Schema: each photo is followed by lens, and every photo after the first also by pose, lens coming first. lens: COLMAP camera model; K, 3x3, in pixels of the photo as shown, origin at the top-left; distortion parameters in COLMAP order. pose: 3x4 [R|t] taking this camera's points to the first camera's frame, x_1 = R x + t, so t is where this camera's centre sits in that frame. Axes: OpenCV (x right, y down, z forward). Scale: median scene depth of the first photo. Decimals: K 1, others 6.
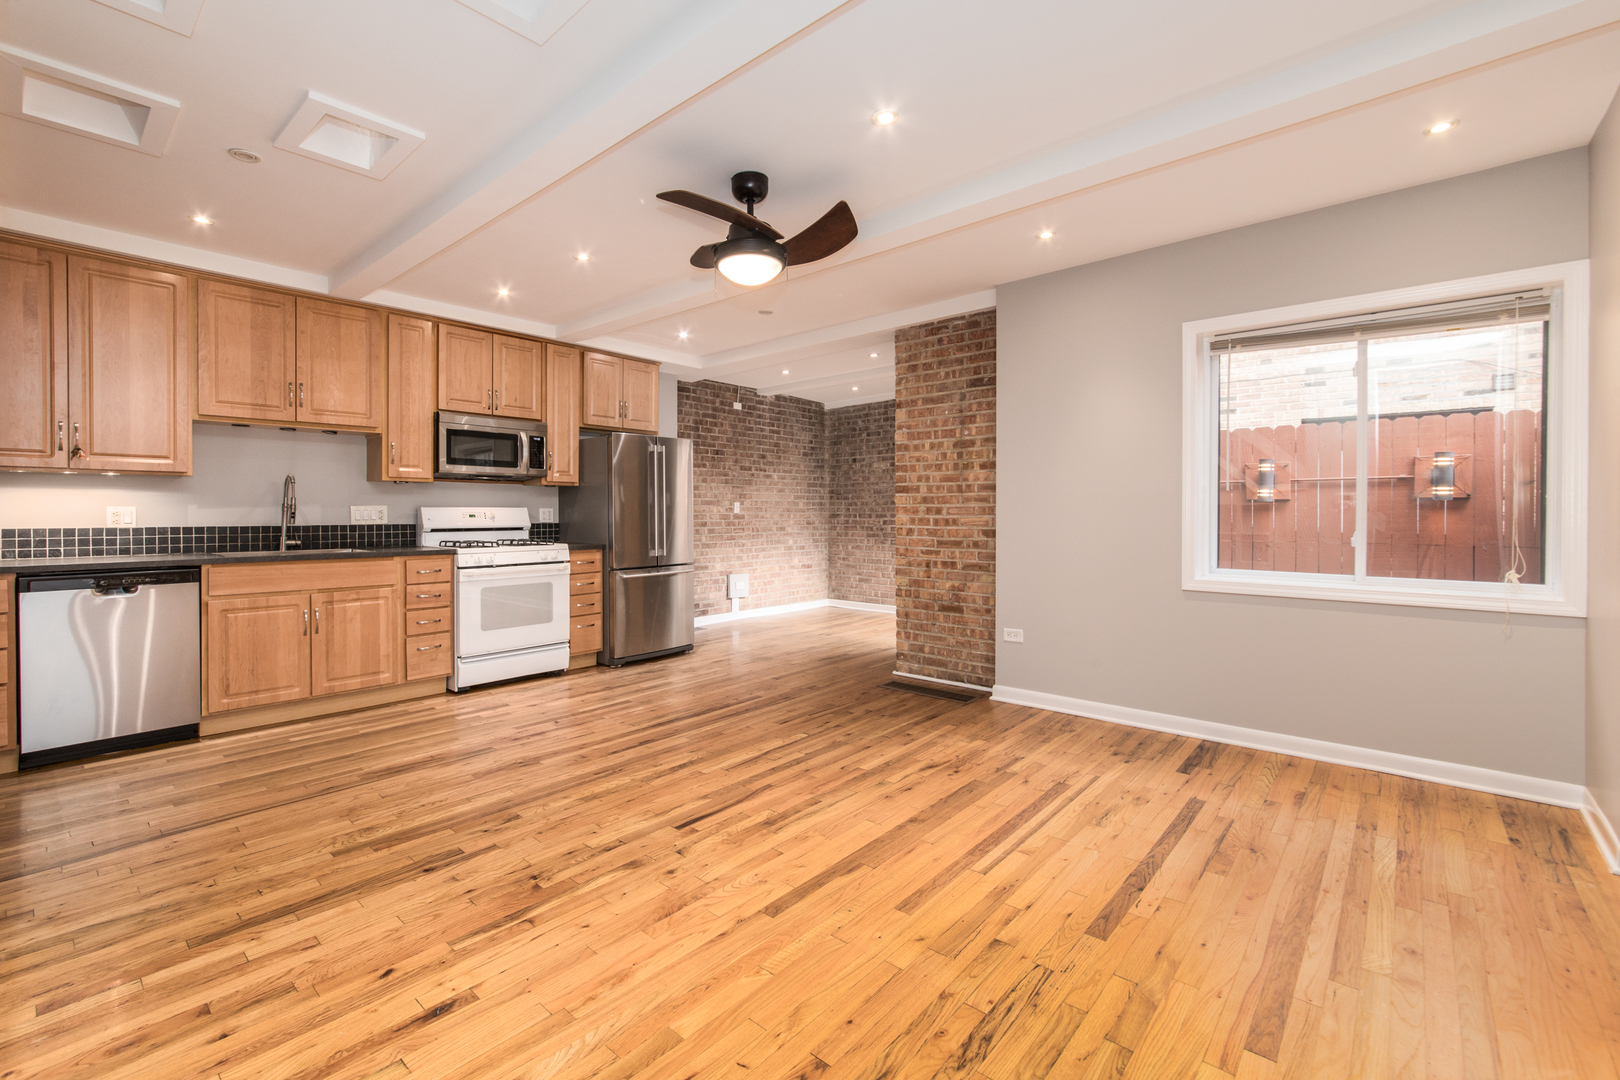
lens RADIAL K [[727.3, 0, 803.8], [0, 727.3, 514.9], [0, 0, 1]] dist [0.000948, 0.000027]
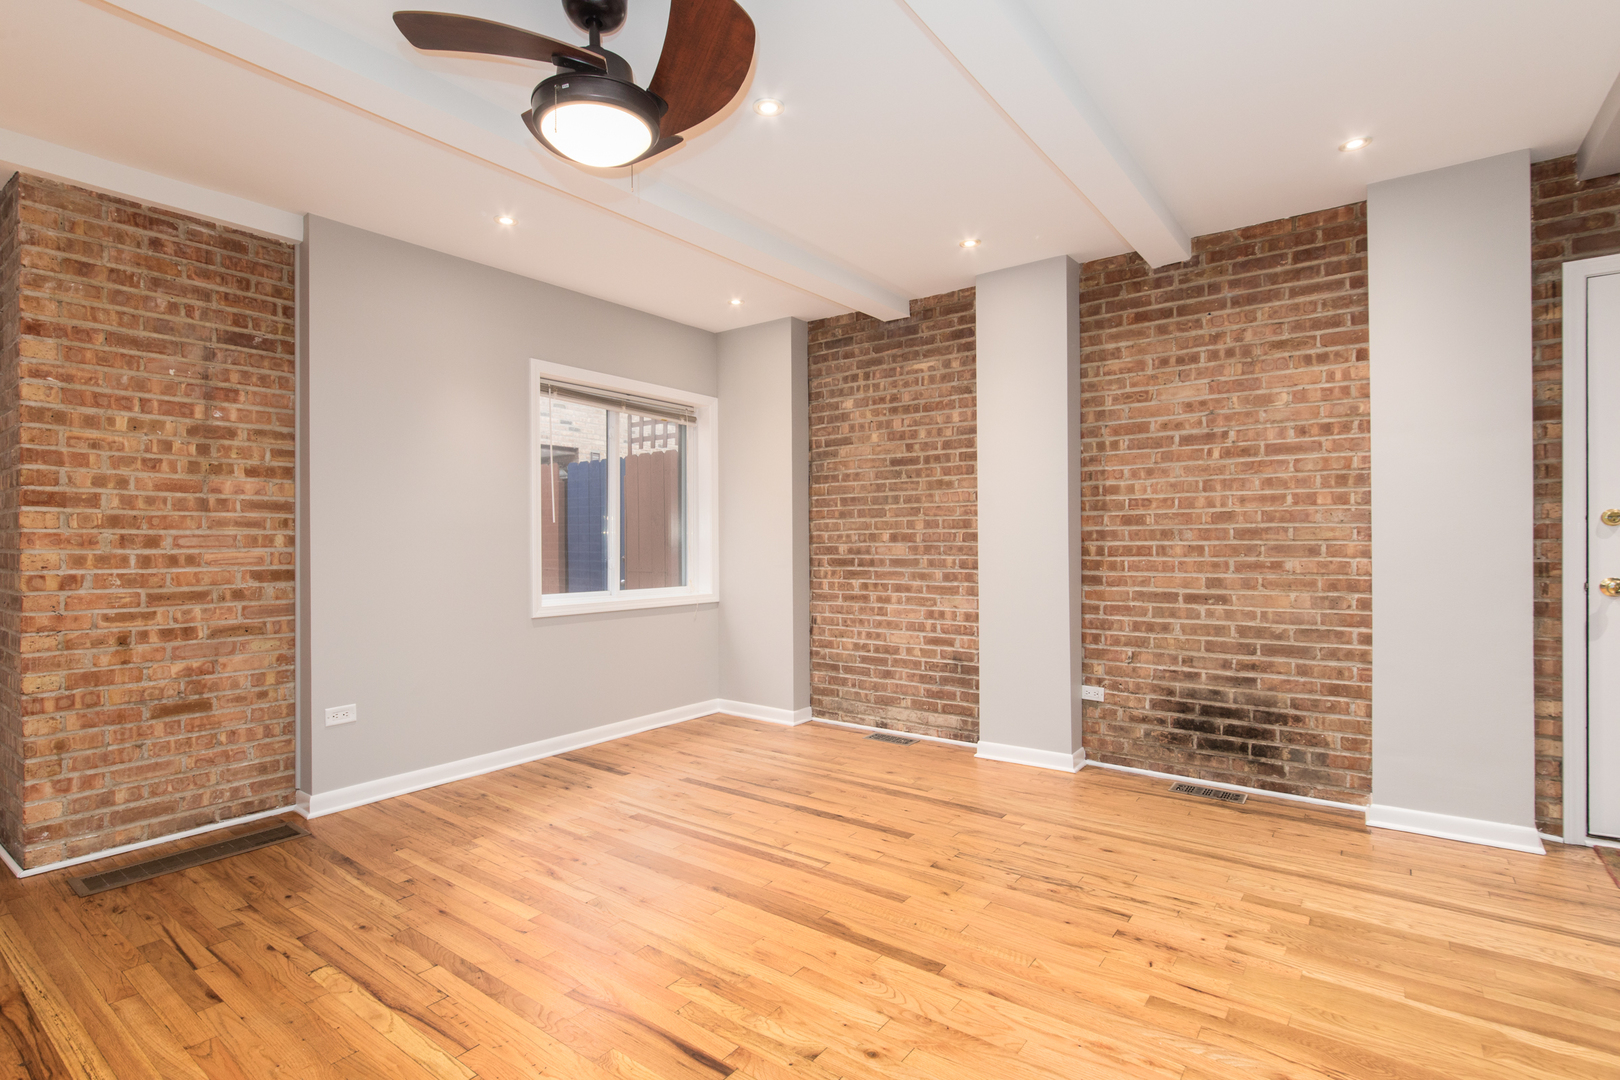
lens RADIAL K [[742.4, 0, 810.0], [0, 742.4, 540.0], [0, 0, 1]] dist [-0.001209, -0.000313]
pose [[-0.073069, 0.003605, 0.997320, -0.566283], [0.008793, 0.999957, -0.002970, -0.000623], [-0.997288, 0.008553, -0.073097, 0.704559]]
